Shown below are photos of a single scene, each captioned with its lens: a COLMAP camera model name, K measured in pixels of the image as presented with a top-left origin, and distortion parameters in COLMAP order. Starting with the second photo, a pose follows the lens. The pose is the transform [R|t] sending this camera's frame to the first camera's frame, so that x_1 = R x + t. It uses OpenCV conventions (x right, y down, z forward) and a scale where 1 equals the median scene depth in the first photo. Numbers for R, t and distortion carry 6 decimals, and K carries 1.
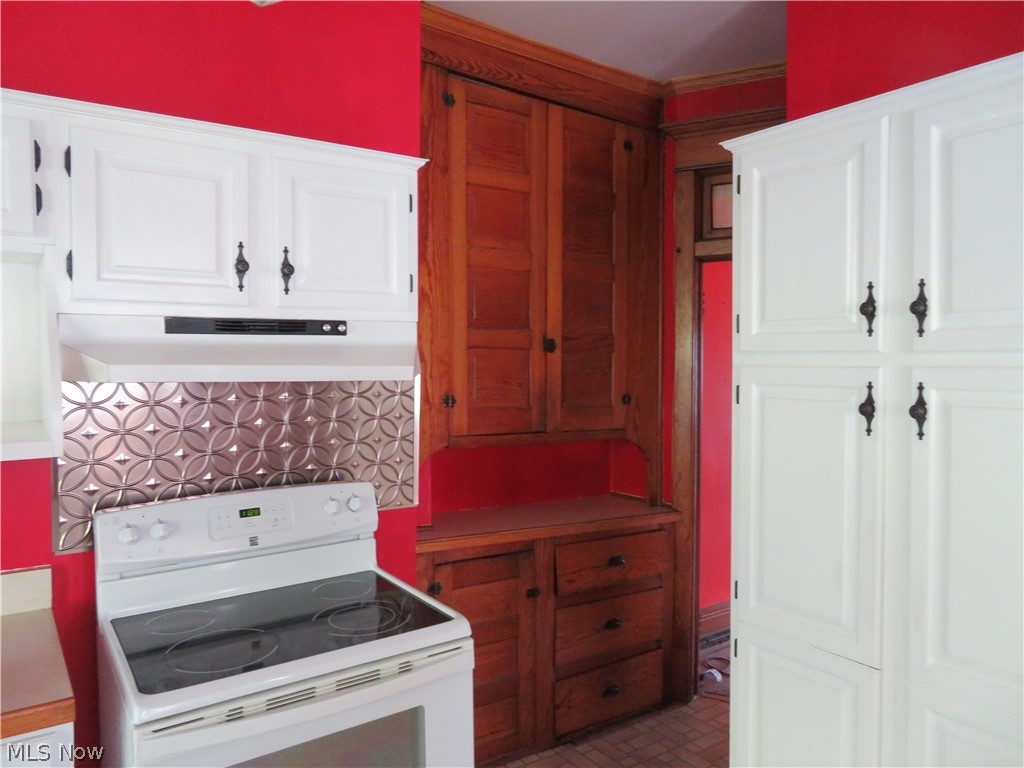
lens RADIAL K [[730.6, 0, 512.0], [0, 730.6, 384.0], [0, 0, 1]] dist [-0.005910, -0.001028]
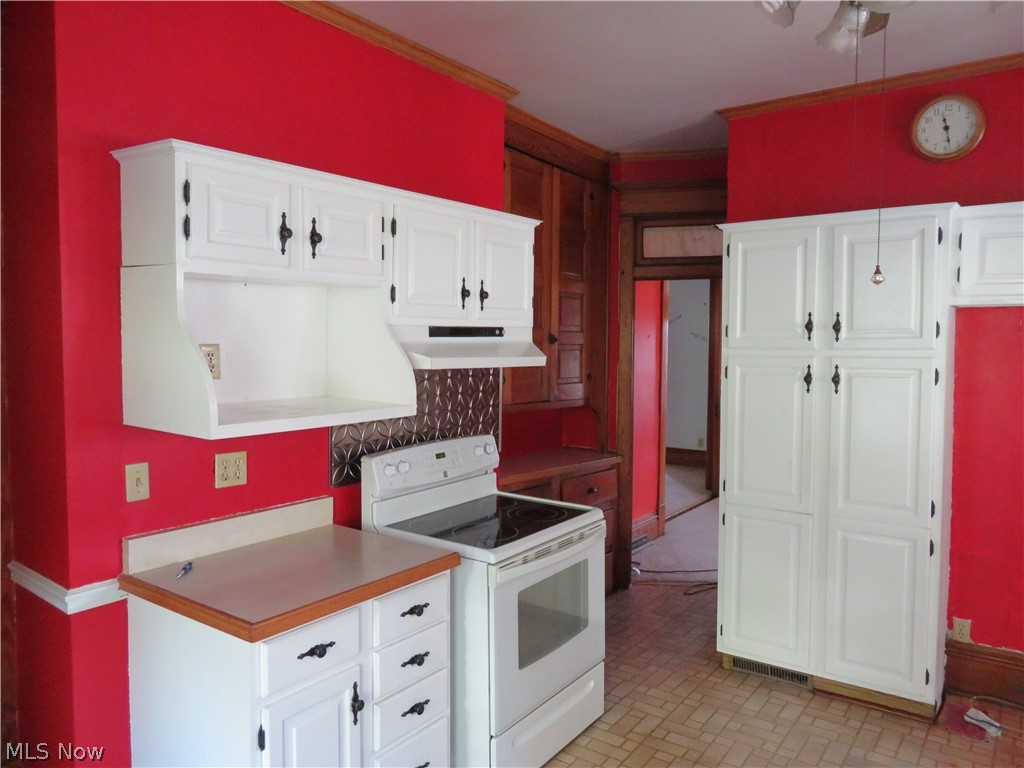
lens RADIAL K [[730.6, 0, 512.0], [0, 730.6, 384.0], [0, 0, 1]] dist [-0.005910, -0.001028]
pose [[0.947049, -0.017011, 0.320638, -0.693760], [0.008672, 0.999586, 0.027419, -0.009203], [-0.320972, -0.023187, 0.946805, -0.451442]]
